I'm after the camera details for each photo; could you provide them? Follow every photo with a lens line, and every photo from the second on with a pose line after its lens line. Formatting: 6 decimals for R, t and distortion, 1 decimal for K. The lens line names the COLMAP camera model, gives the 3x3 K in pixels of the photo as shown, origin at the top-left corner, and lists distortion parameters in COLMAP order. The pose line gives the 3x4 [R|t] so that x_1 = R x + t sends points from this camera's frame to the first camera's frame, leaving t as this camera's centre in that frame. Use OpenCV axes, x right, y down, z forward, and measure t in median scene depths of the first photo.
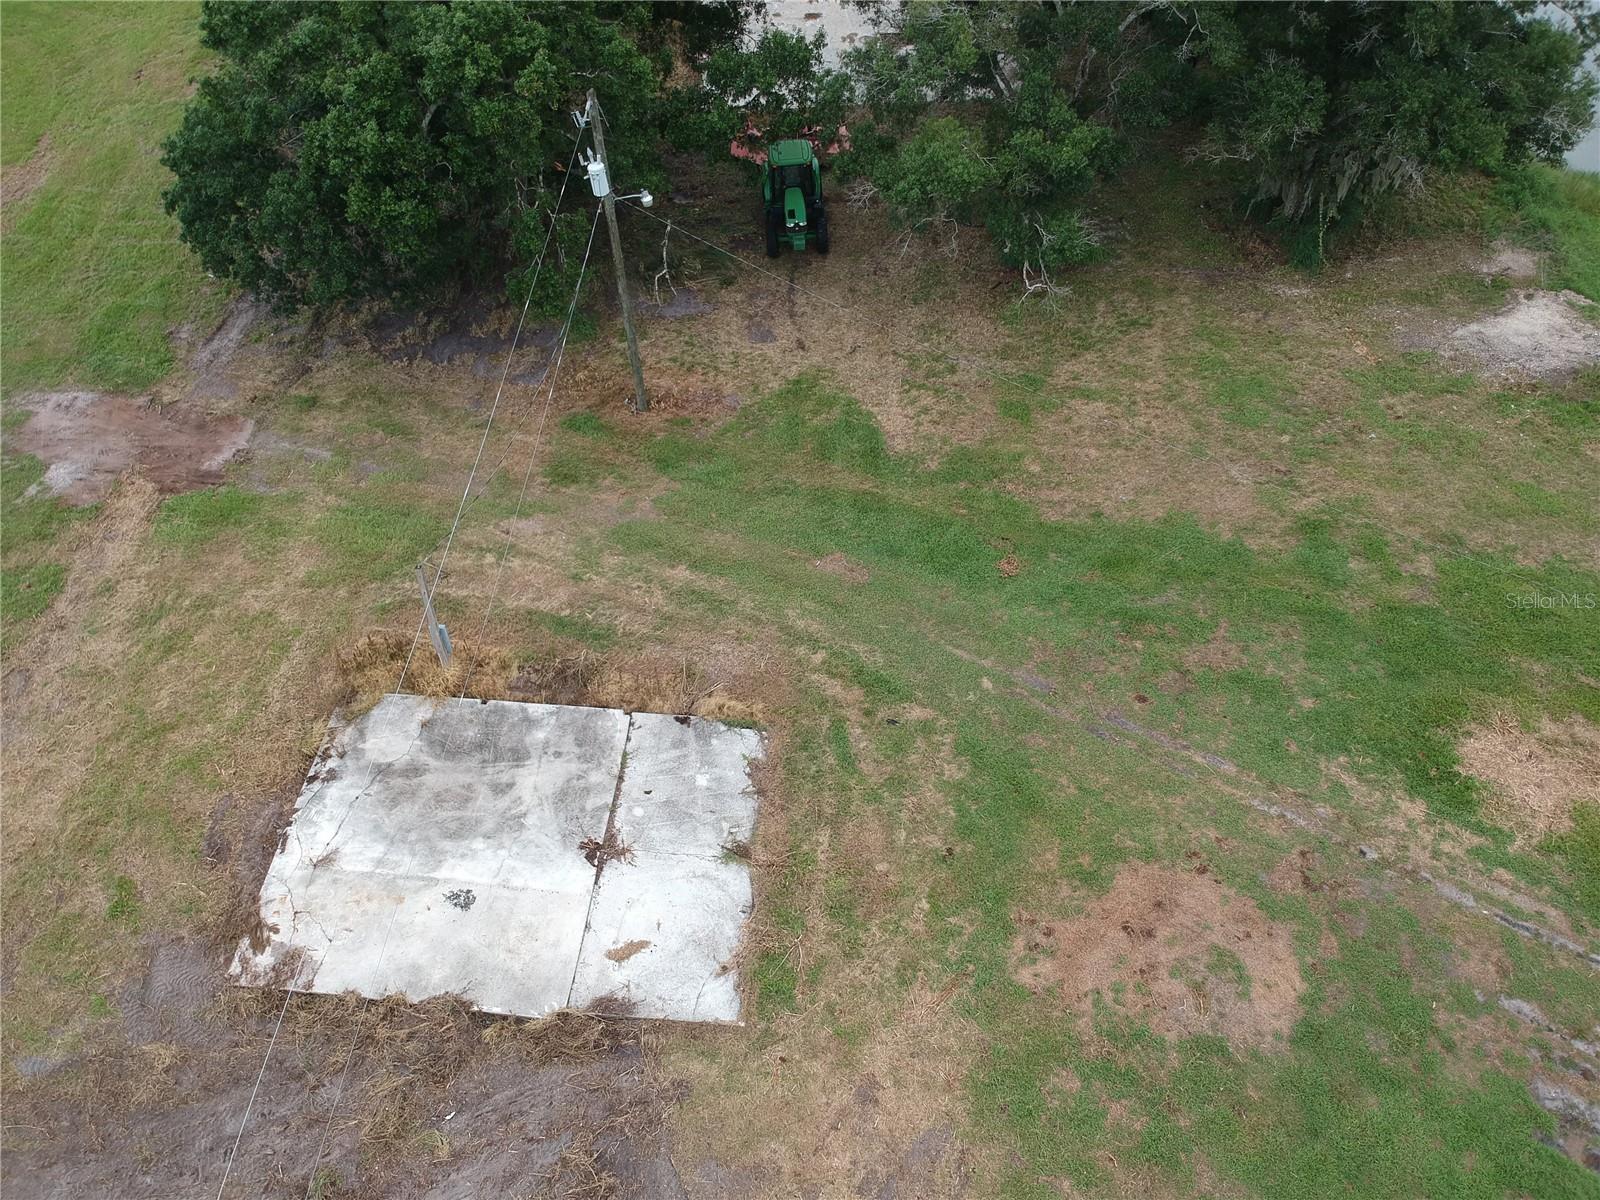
lens RADIAL K [[1159.3, 0, 782.6], [0, 1159.3, 558.9], [0, 0, 1]] dist [-0.058296, -0.013874]
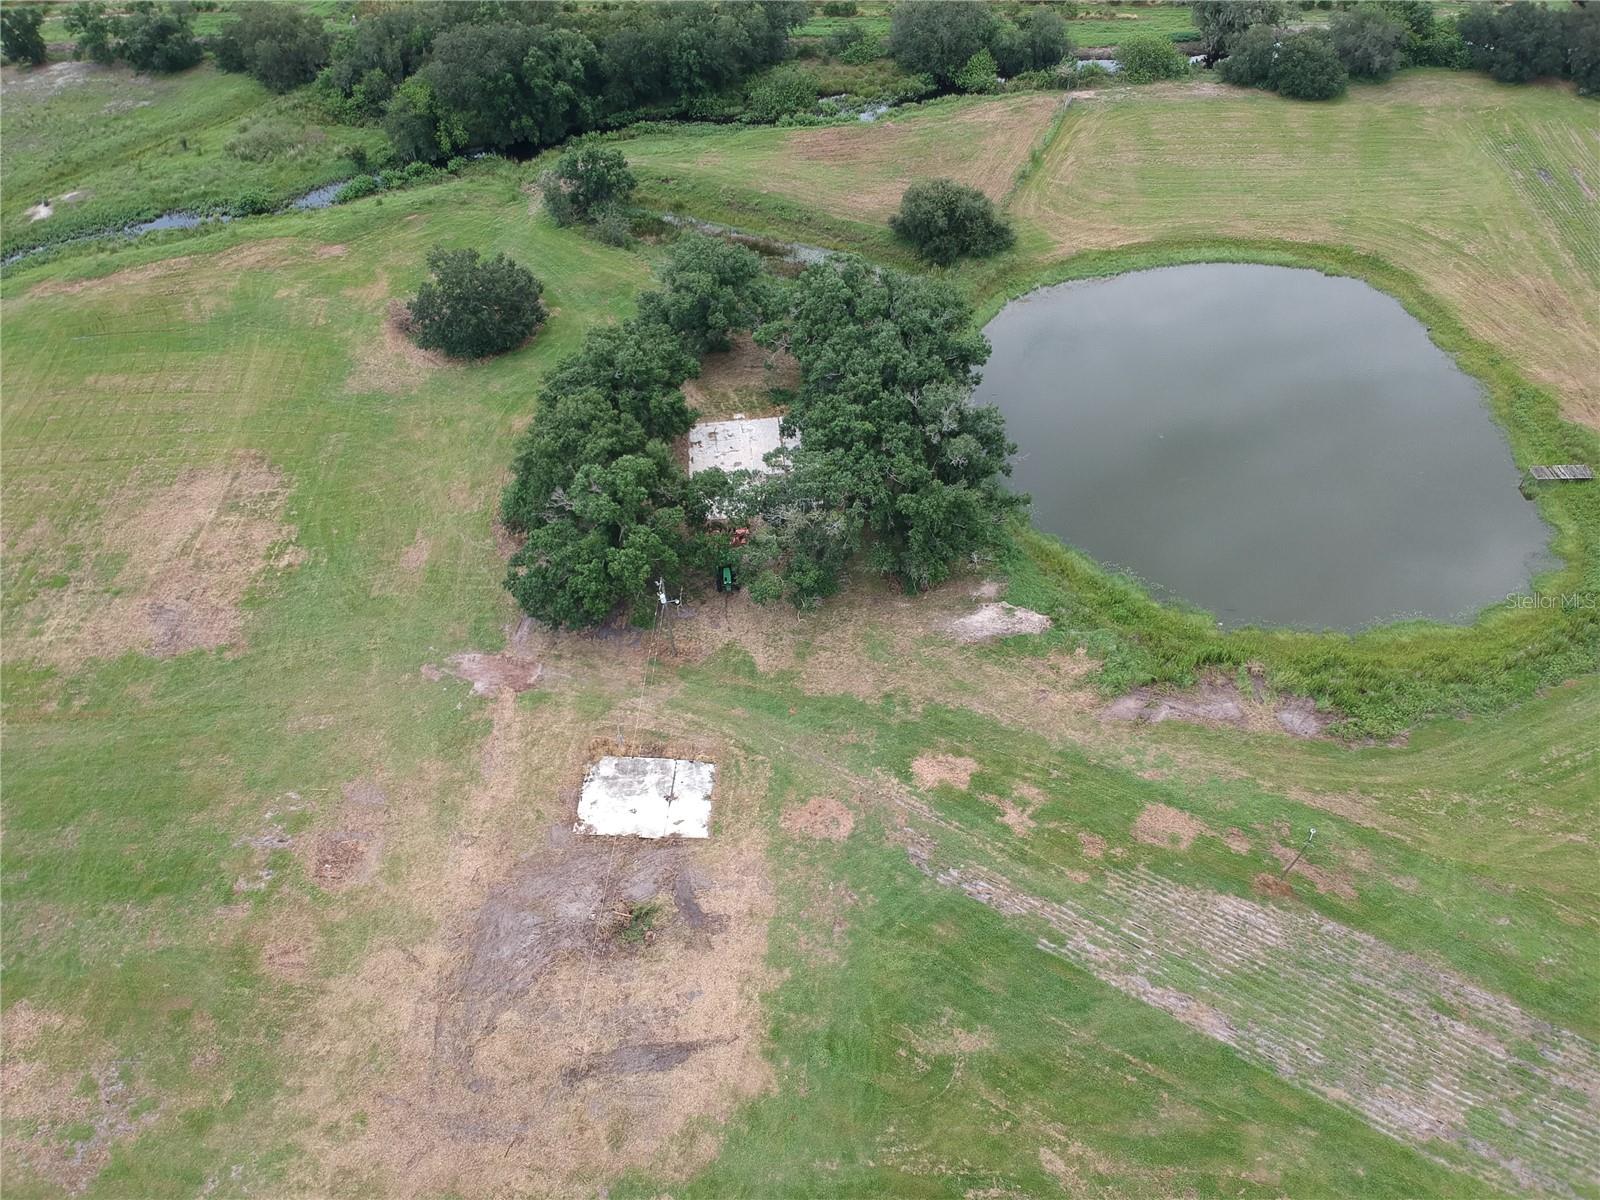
lens RADIAL K [[1159.3, 0, 830.8], [0, 1159.3, 538.9], [0, 0, 1]] dist [-0.058296, -0.013874]
pose [[0.998361, -0.019096, 0.053945, 0.145446], [0.022661, 0.997545, -0.066256, -0.267384], [-0.052547, 0.067370, 0.996343, -2.346825]]
